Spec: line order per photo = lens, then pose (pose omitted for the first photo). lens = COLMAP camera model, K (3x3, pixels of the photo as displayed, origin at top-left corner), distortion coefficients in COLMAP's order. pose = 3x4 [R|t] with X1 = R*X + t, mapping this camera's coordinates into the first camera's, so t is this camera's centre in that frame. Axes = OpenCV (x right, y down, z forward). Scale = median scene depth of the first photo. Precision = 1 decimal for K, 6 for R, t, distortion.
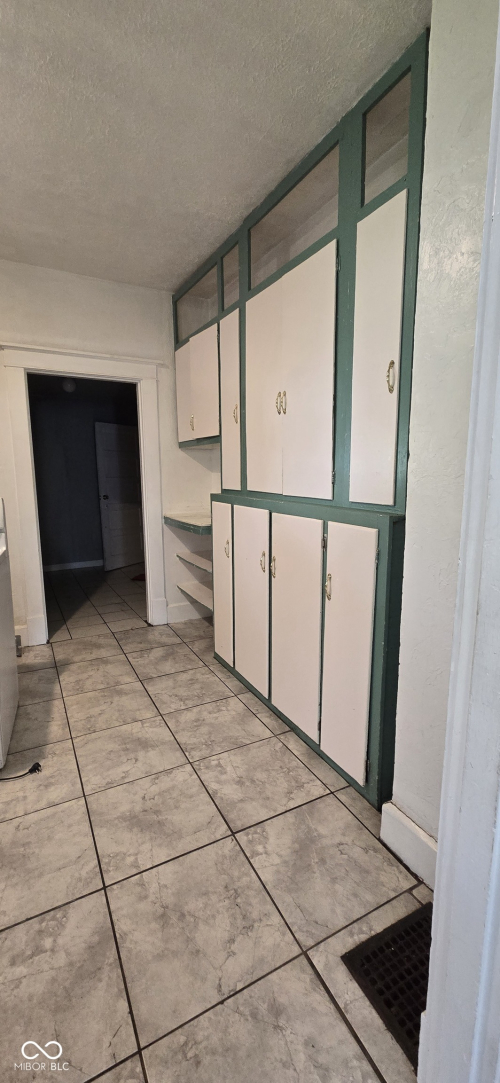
lens RADIAL K [[442.4, 0, 248.5], [0, 442.4, 540.0], [0, 0, 1]] dist [0.002506, 0.000537]
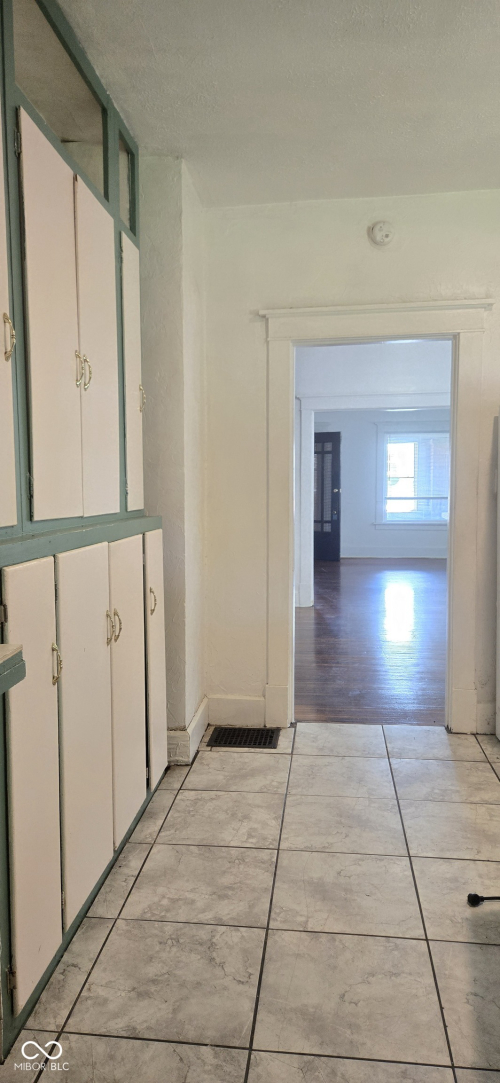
lens RADIAL K [[683.9, 0, 249.6], [0, 683.9, 542.1], [0, 0, 1]] dist [-0.000658, -0.000895]
pose [[-0.821730, -0.037892, 0.568615, -0.735765], [0.102355, 0.971748, 0.212673, -0.275754], [-0.560609, 0.232961, -0.794636, 1.814783]]
